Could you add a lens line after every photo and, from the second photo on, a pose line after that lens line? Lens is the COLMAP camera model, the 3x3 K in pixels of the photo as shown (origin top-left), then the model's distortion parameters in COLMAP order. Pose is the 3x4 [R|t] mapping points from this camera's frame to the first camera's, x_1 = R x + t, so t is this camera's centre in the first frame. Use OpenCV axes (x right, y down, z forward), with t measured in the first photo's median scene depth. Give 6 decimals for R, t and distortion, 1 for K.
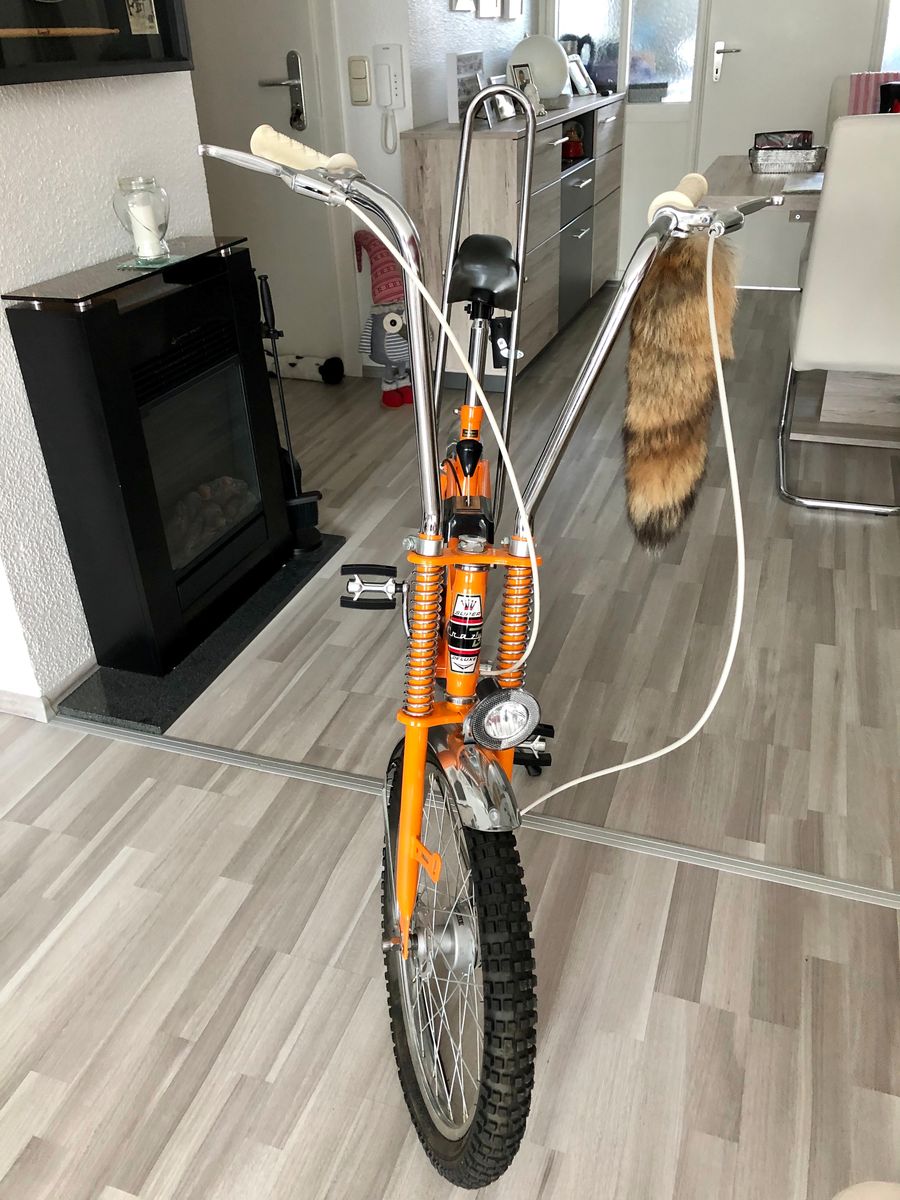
lens RADIAL K [[976.9, 0, 450.0], [0, 976.9, 600.0], [0, 0, 1]] dist [0.015290, -0.013918]
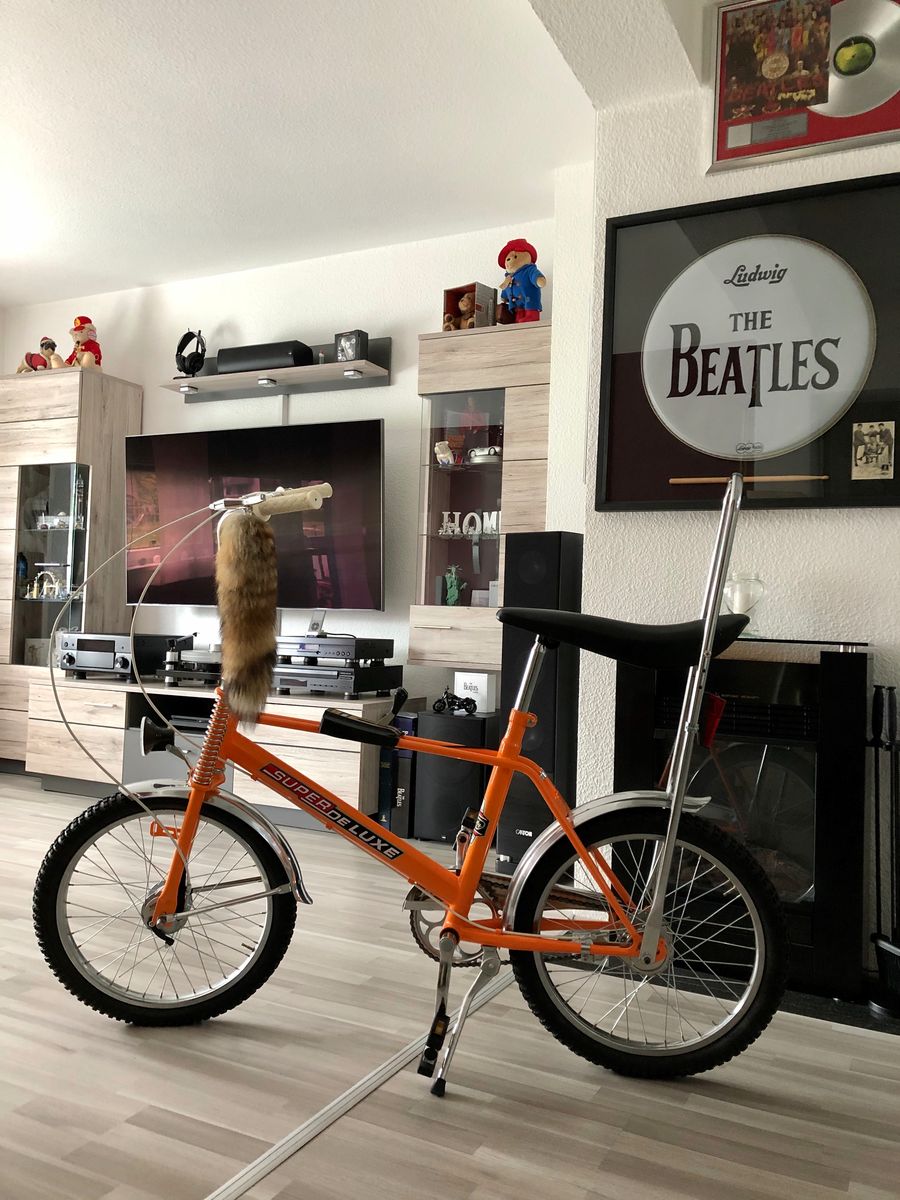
lens RADIAL K [[983.2, 0, 450.0], [0, 983.2, 600.0], [0, 0, 1]] dist [-0.005860, -0.012294]
pose [[-0.134031, 0.022044, -0.990732, 1.289955], [-0.518420, 0.850476, 0.089057, -0.411120], [0.844557, 0.525552, -0.102562, 1.069587]]
